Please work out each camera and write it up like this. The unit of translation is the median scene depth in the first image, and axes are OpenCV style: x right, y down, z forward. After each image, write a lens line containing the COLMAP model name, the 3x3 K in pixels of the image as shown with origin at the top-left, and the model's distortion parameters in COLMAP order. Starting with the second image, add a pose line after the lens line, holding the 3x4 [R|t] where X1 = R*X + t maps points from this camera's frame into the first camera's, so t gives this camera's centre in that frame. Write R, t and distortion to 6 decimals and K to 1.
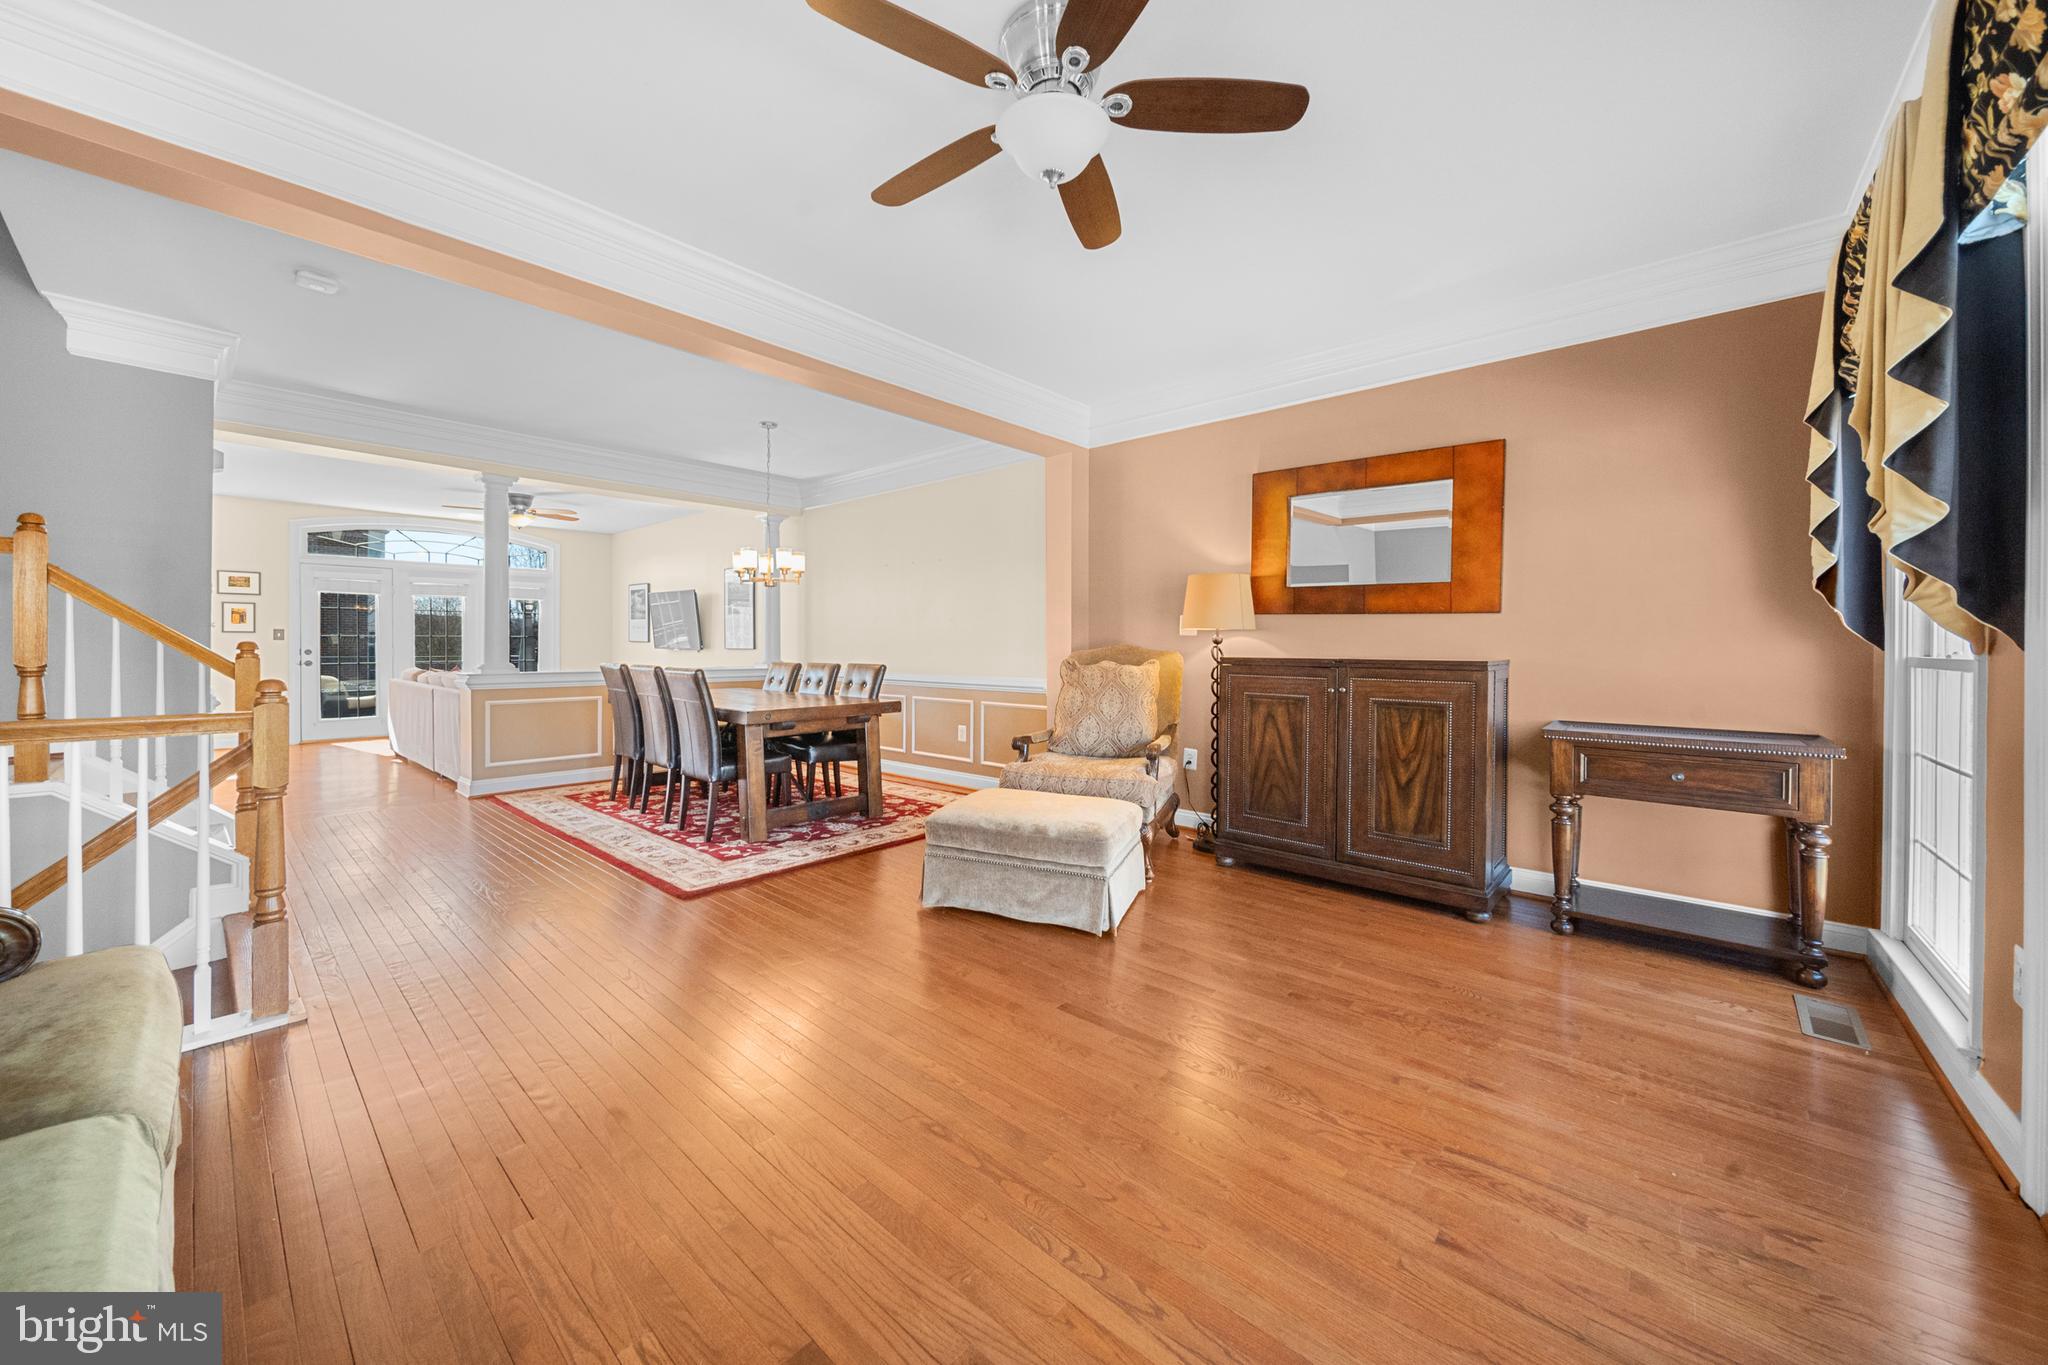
lens RADIAL K [[733.0, 0, 1014.4], [0, 733.0, 647.5], [0, 0, 1]] dist [-0.000606, -0.000148]
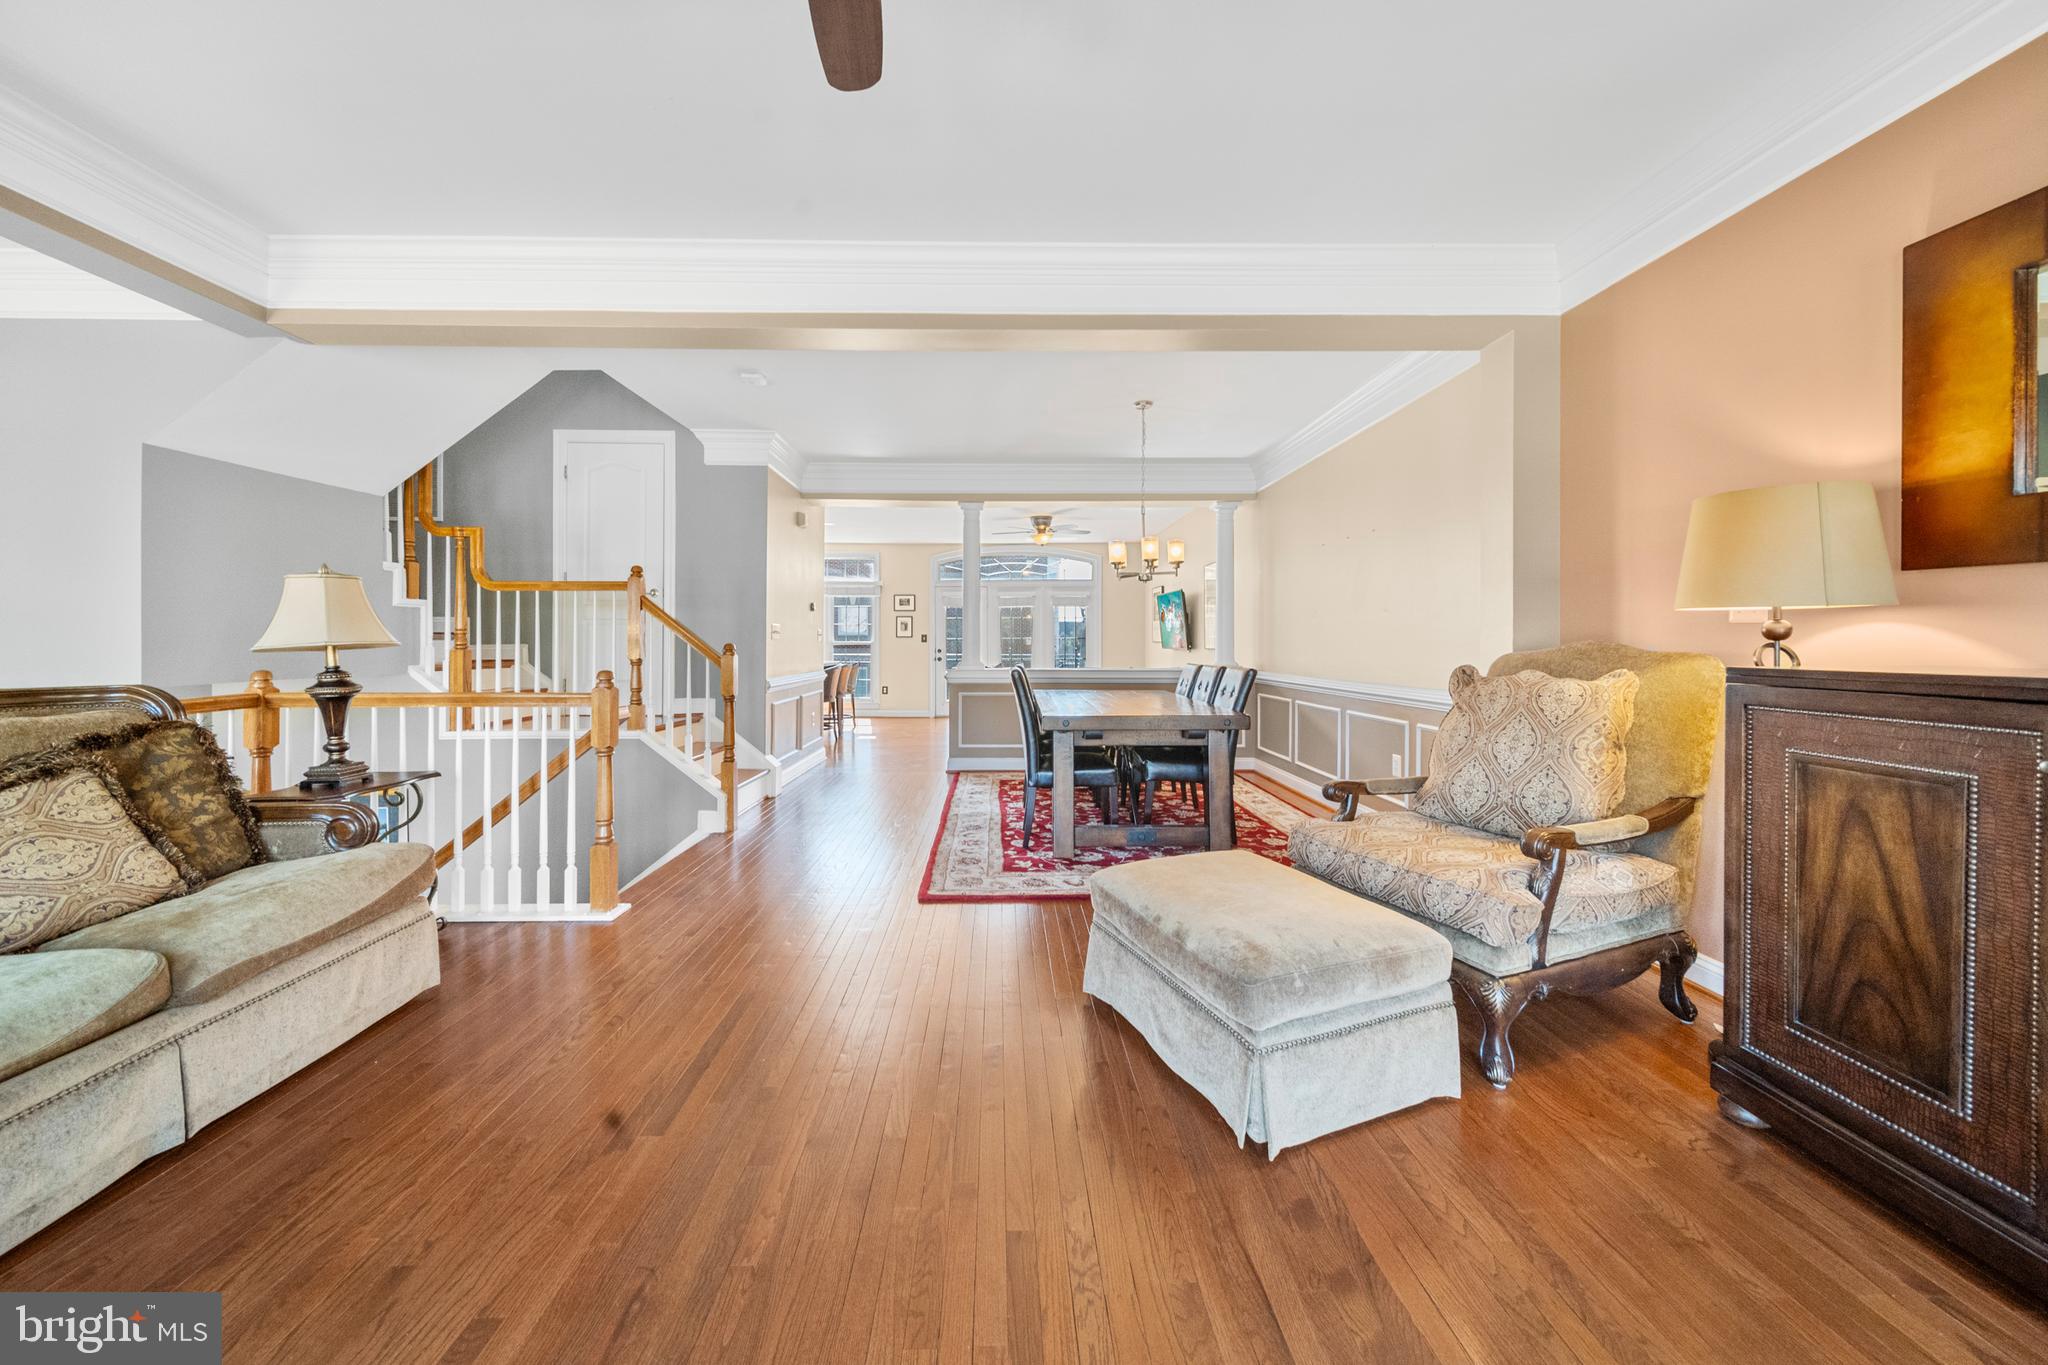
lens RADIAL K [[739.8, 0, 1014.9], [0, 739.8, 640.1], [0, 0, 1]] dist [0.000127, -0.000157]
pose [[0.682804, -0.007942, -0.730559, 0.289539], [0.000759, 0.999948, -0.010161, 0.000250], [0.730602, 0.006383, 0.682774, 0.319860]]
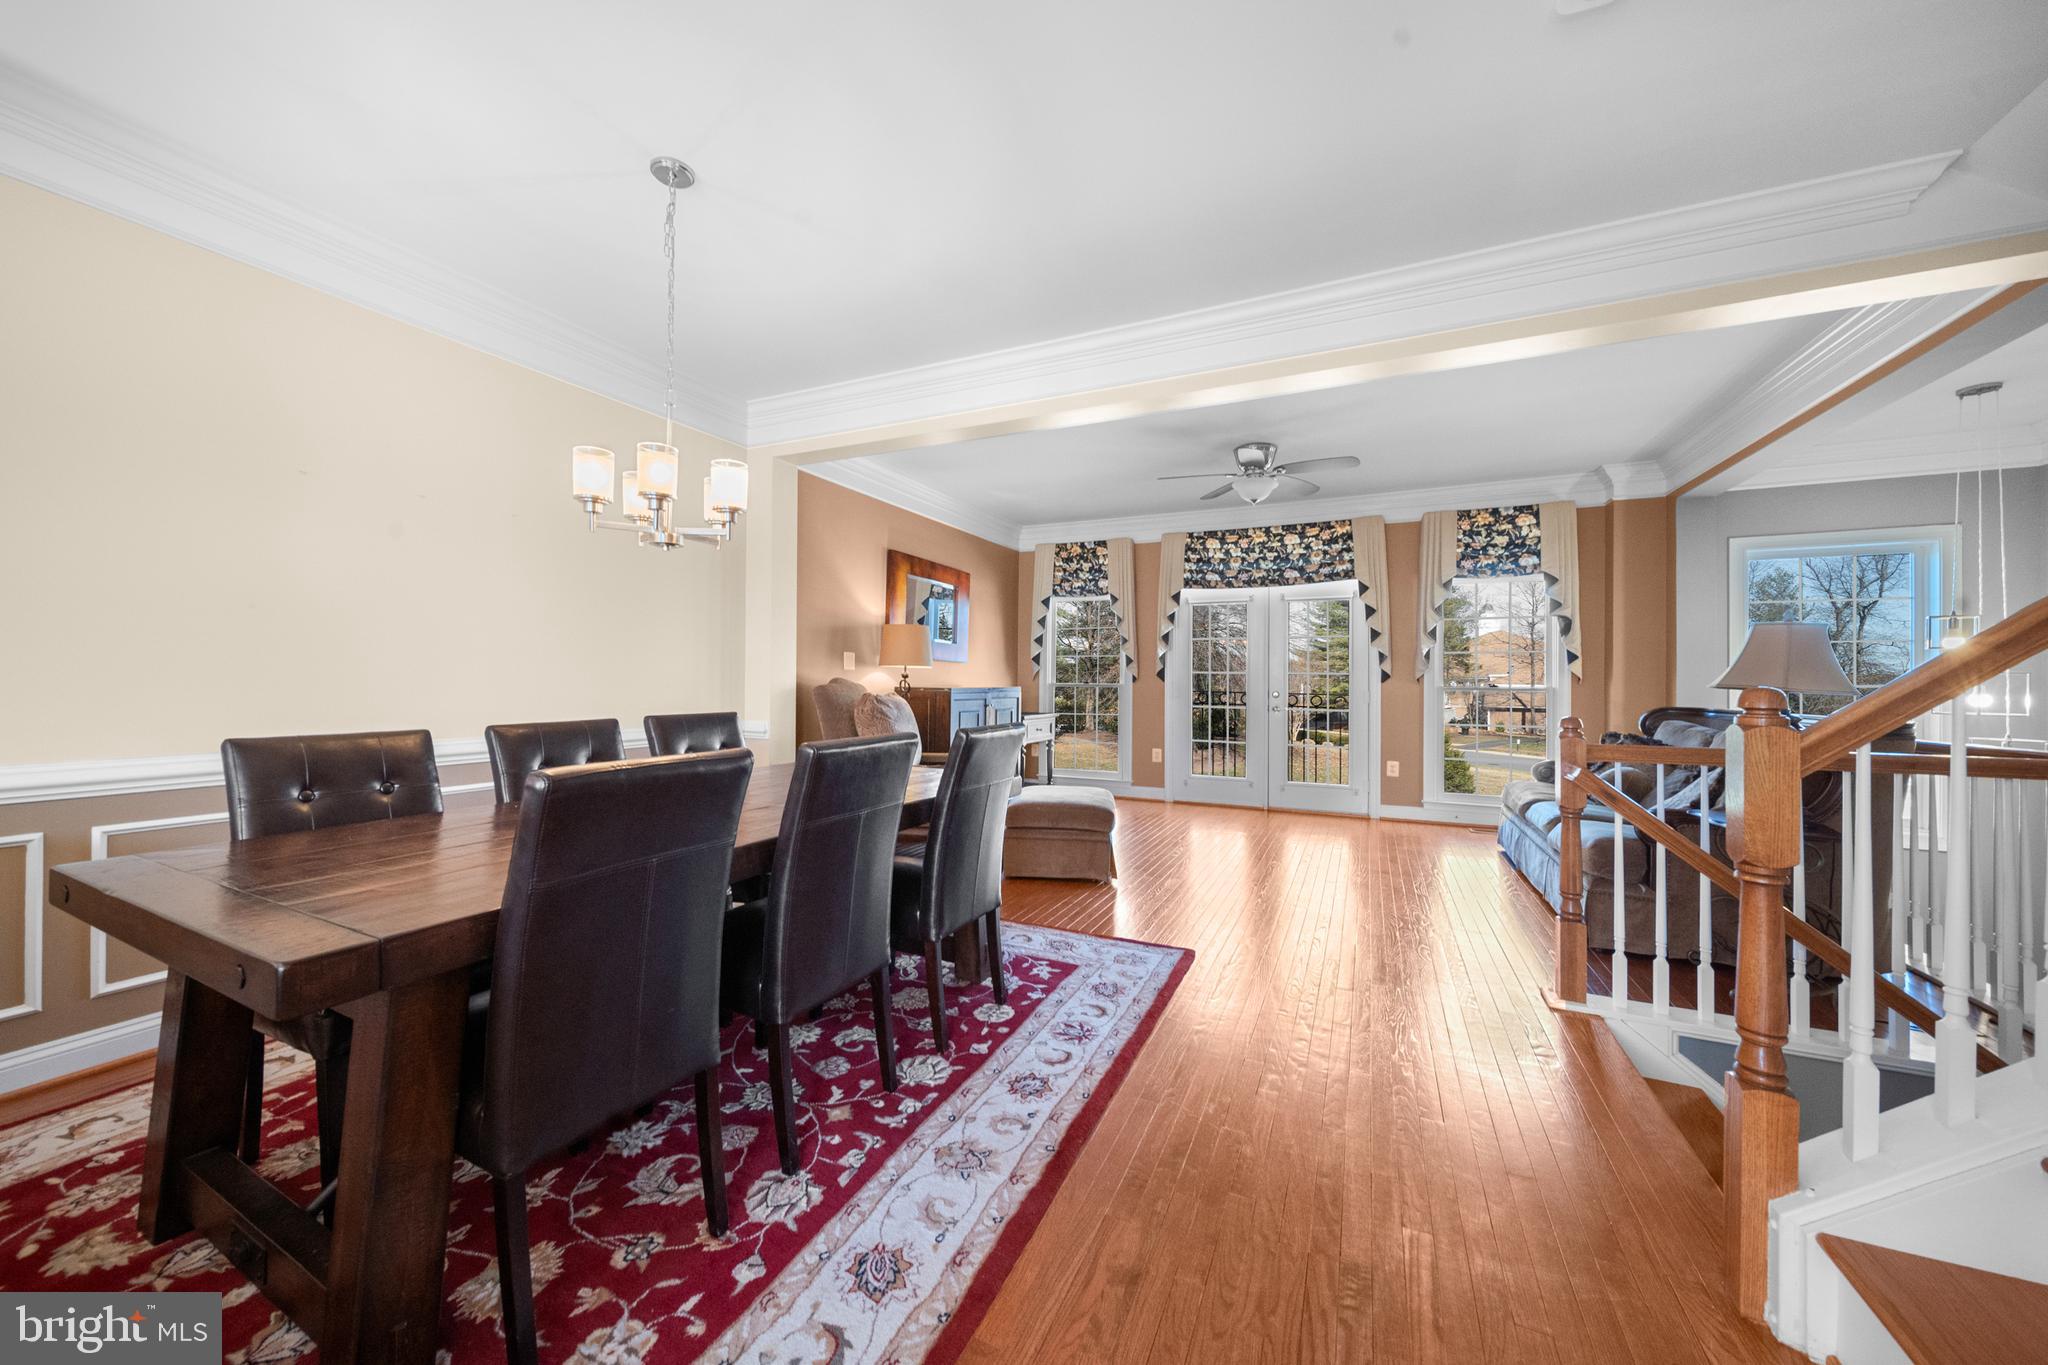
lens RADIAL K [[731.0, 0, 1007.3], [0, 731.0, 675.2], [0, 0, 1]] dist [0.000733, -0.000103]
pose [[-0.265390, -0.001556, 0.964140, -1.020774], [-0.005094, 0.999987, 0.000212, -0.011367], [-0.964128, -0.004856, -0.265394, 1.168594]]
